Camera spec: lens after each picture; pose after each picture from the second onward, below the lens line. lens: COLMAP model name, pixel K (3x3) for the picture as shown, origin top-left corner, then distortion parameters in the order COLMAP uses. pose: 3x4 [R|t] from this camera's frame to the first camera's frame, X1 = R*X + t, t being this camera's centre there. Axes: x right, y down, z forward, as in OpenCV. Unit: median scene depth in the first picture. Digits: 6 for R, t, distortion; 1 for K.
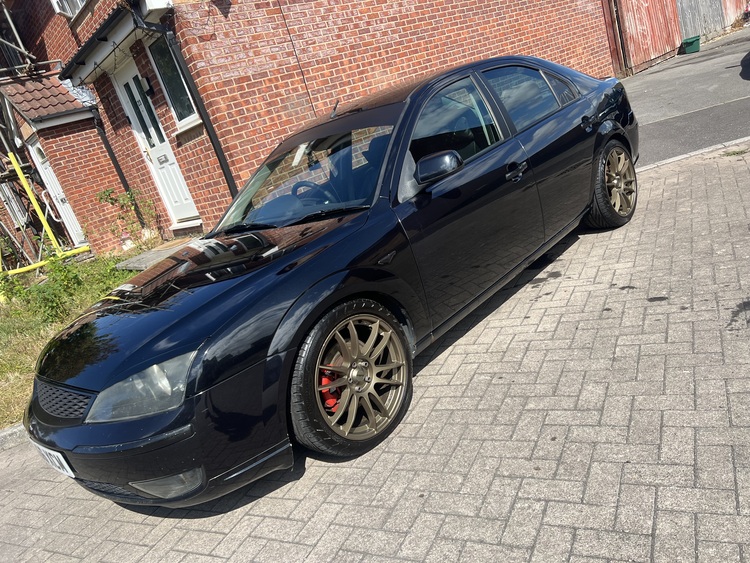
lens RADIAL K [[562.9, 0, 377.4], [0, 562.9, 280.2], [0, 0, 1]] dist [-0.004500, 0.010518]
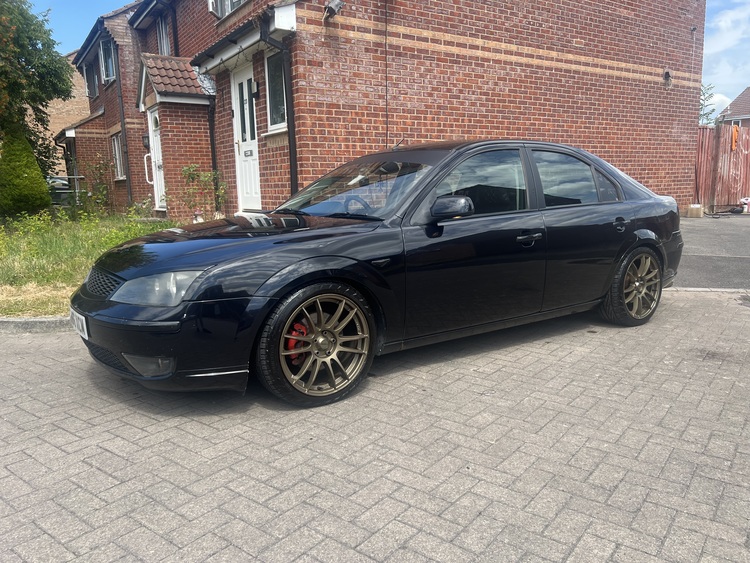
lens RADIAL K [[562.9, 0, 373.2], [0, 562.9, 284.2], [0, 0, 1]] dist [-0.004500, 0.010518]
pose [[0.943637, 0.309748, -0.116638, 0.072194], [-0.318626, 0.945522, -0.066819, 0.029710], [0.089587, 0.100217, 0.990924, -0.071940]]
